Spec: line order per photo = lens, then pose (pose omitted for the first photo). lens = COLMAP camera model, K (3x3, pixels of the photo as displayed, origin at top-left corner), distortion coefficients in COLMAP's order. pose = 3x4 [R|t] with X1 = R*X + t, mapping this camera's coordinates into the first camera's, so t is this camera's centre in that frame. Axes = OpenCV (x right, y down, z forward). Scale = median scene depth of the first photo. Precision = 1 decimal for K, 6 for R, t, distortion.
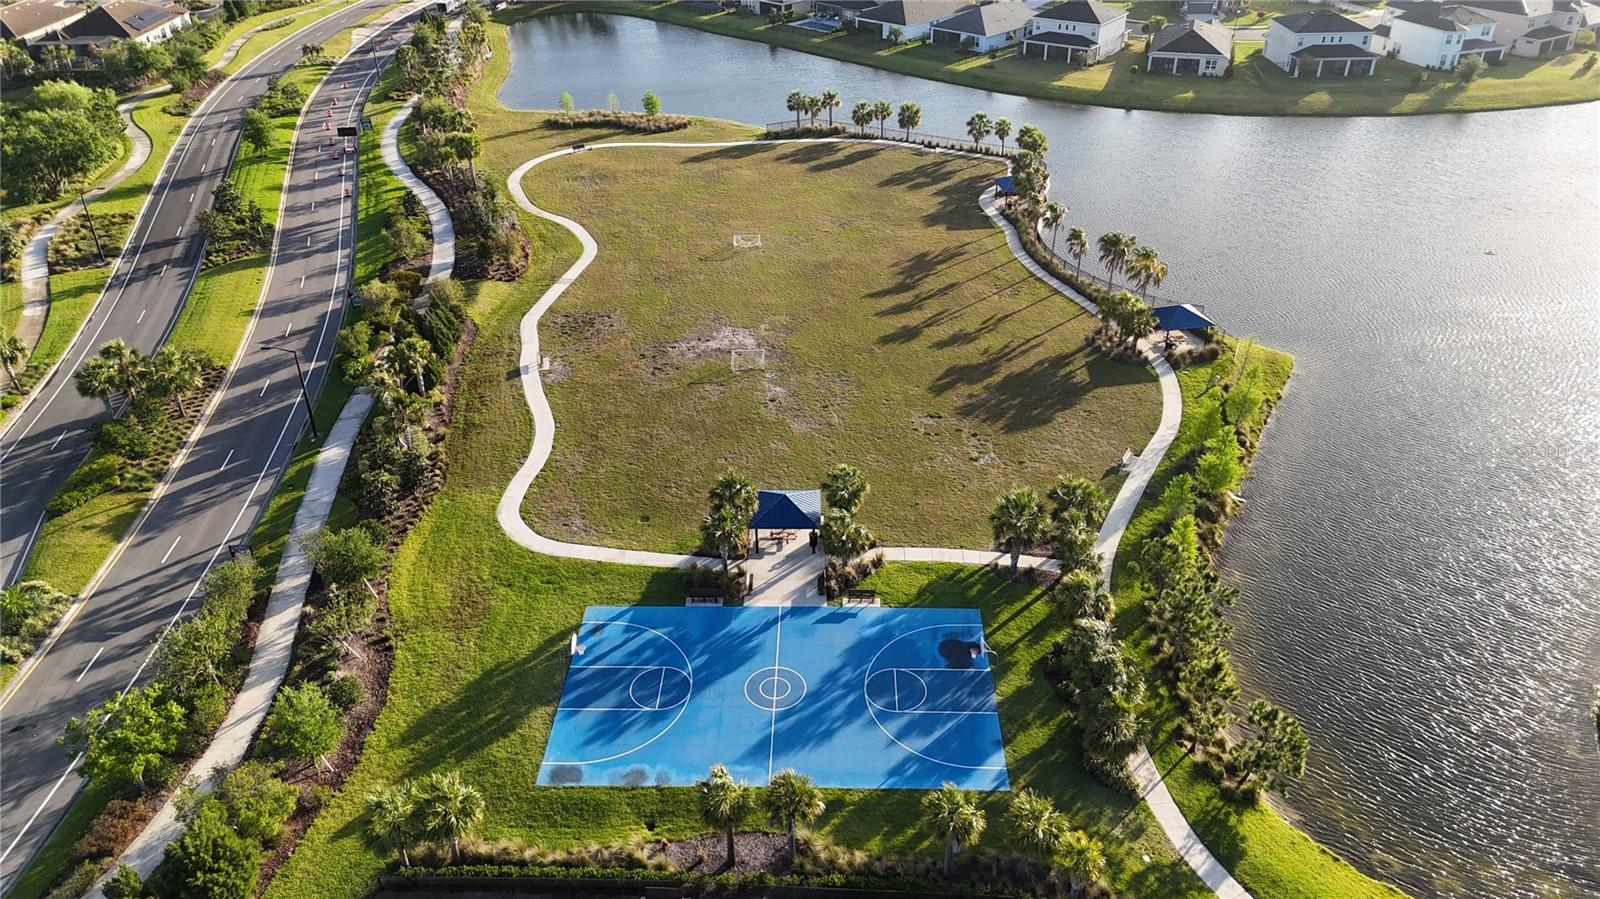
lens RADIAL K [[1169.5, 0, 800.0], [0, 1169.5, 449.5], [0, 0, 1]] dist [0.068306, -0.066175]
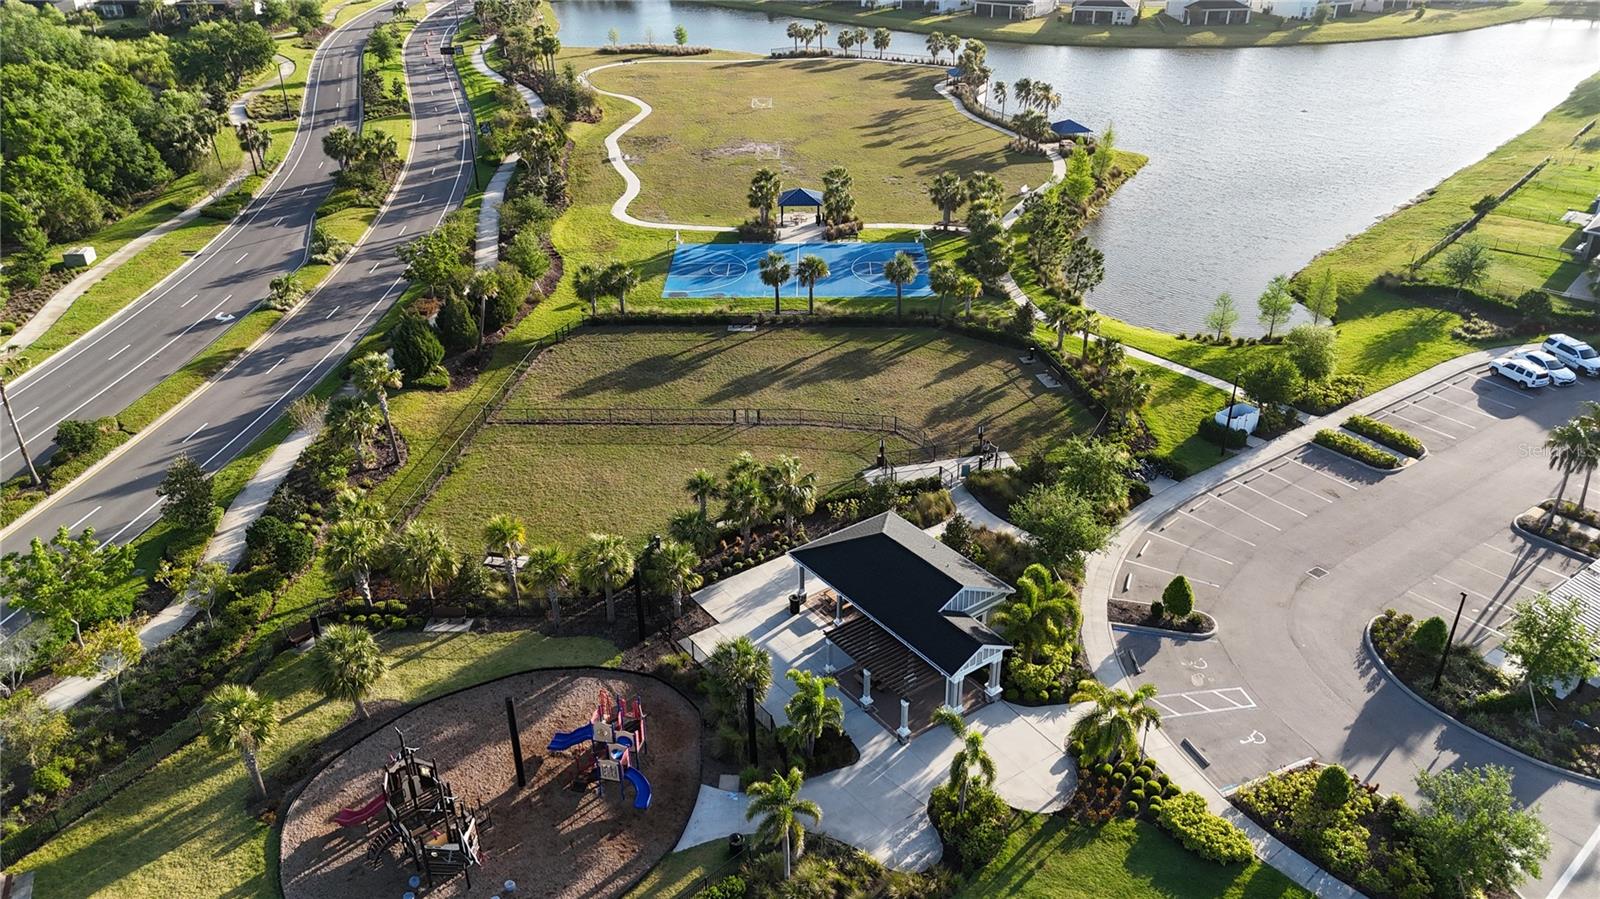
lens RADIAL K [[1169.5, 0, 800.0], [0, 1169.5, 449.5], [0, 0, 1]] dist [0.068306, -0.066175]
pose [[0.999885, -0.007447, 0.013233, -0.030787], [0.008092, 0.998748, -0.049356, 0.398161], [-0.012849, 0.049457, 0.998694, -0.468547]]
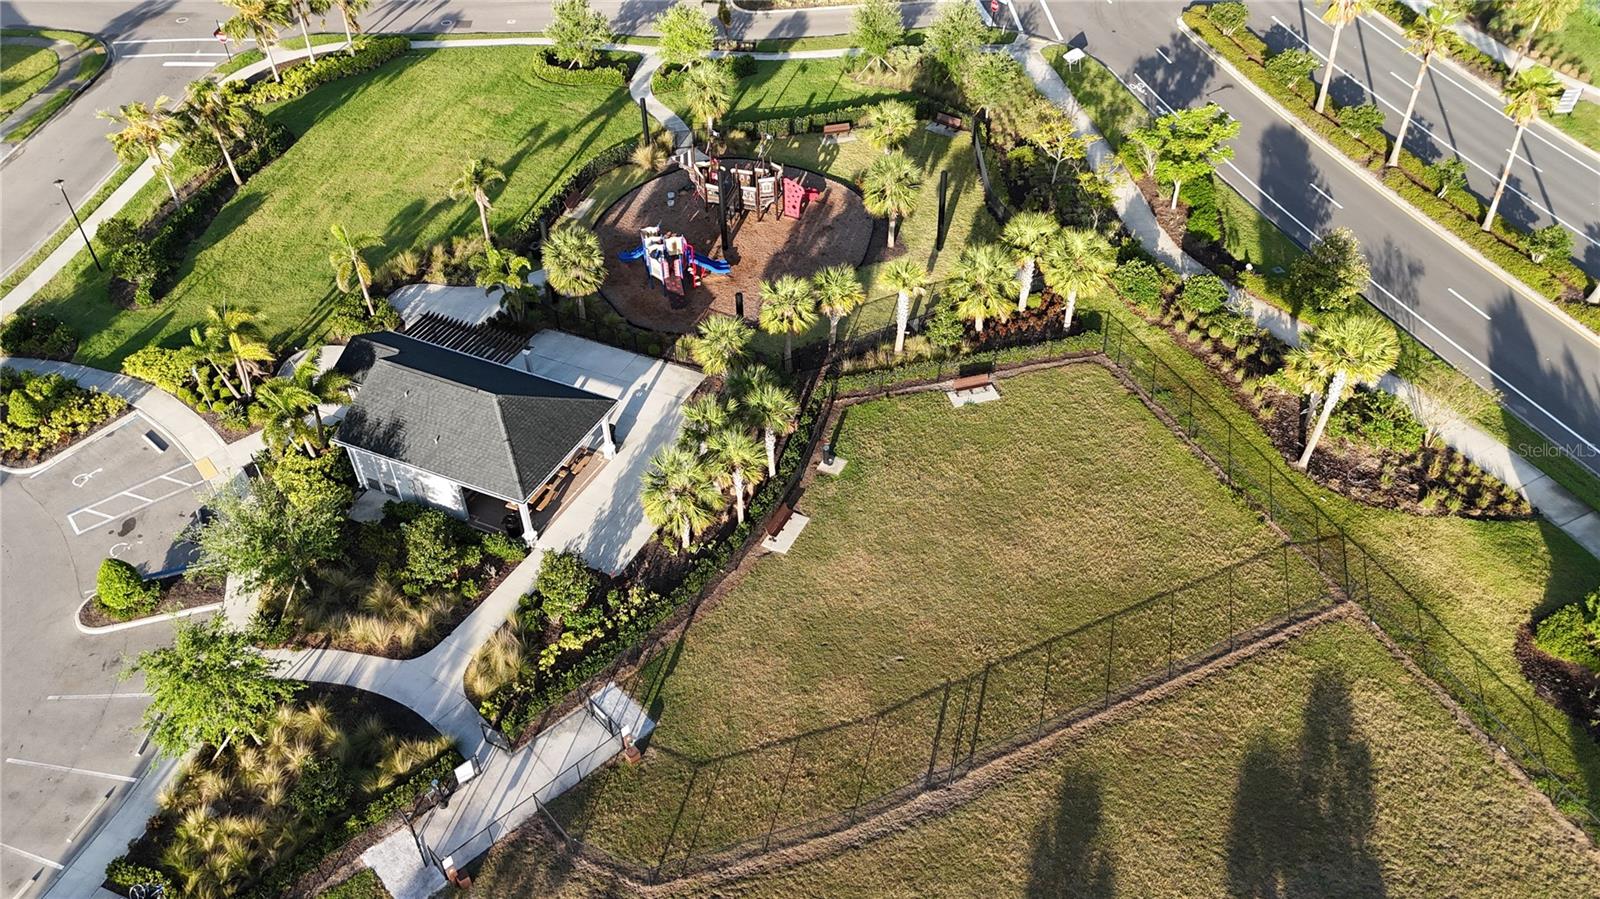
lens RADIAL K [[1169.5, 0, 800.0], [0, 1169.5, 449.5], [0, 0, 1]] dist [0.068306, -0.066175]
pose [[-0.871312, 0.344399, -0.349578, 0.100374], [-0.232184, 0.338261, 0.911960, -0.102463], [0.432327, 0.875768, -0.214766, 0.396277]]
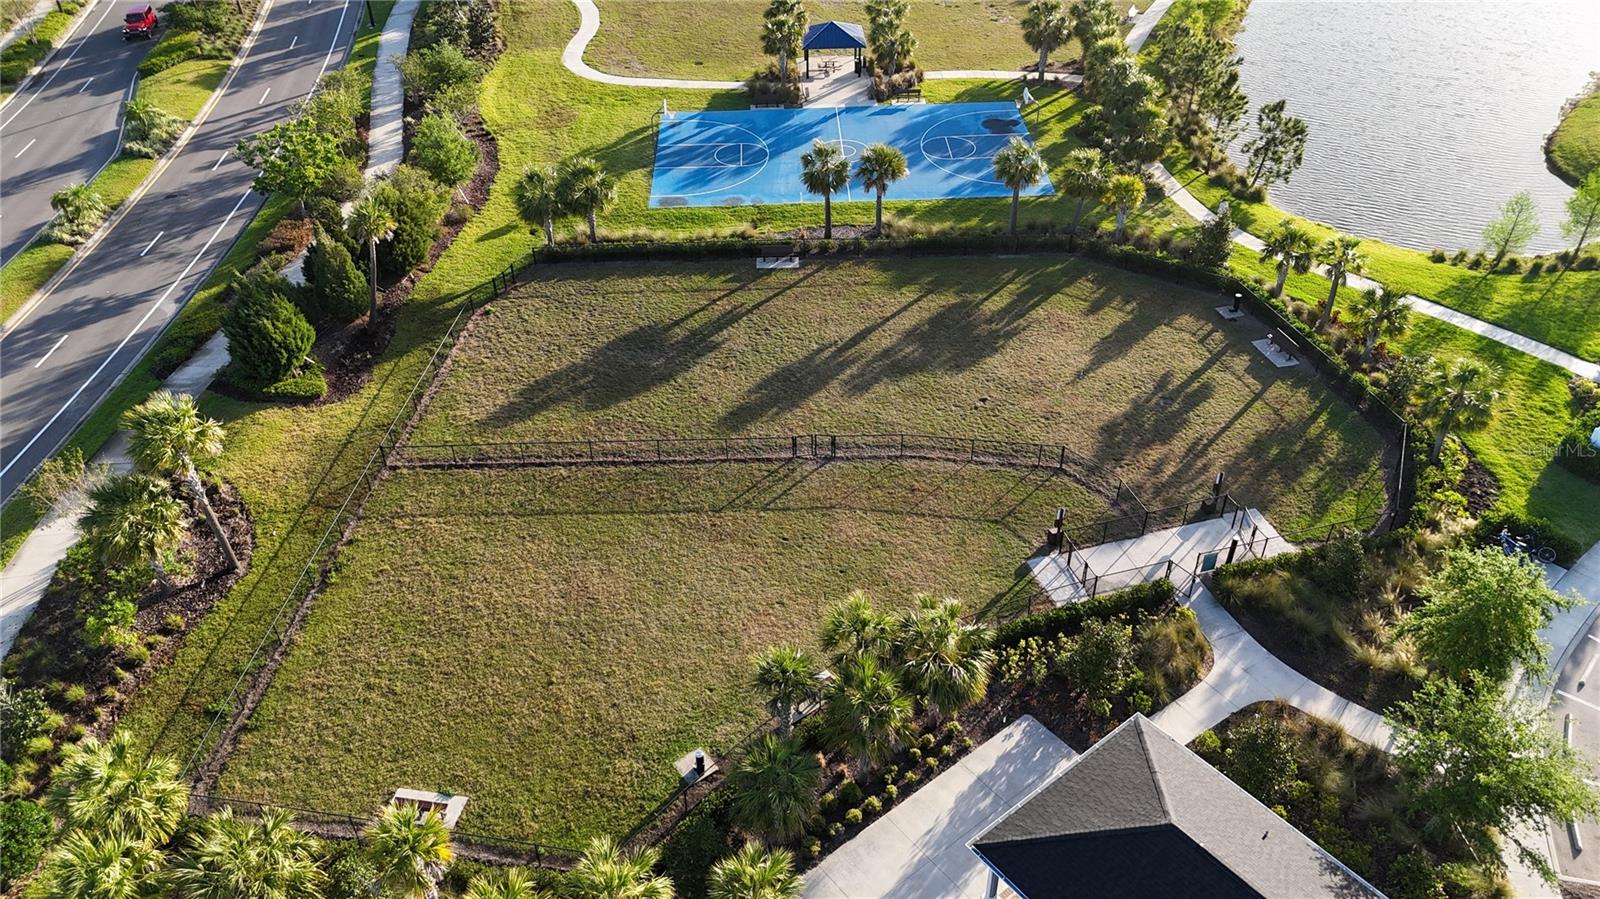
lens RADIAL K [[1169.5, 0, 800.0], [0, 1169.5, 449.5], [0, 0, 1]] dist [0.068306, -0.066175]
pose [[0.998271, -0.041548, 0.041581, -0.089671], [0.036597, 0.992868, 0.113463, 0.265652], [-0.045999, -0.111745, 0.992672, -0.117137]]
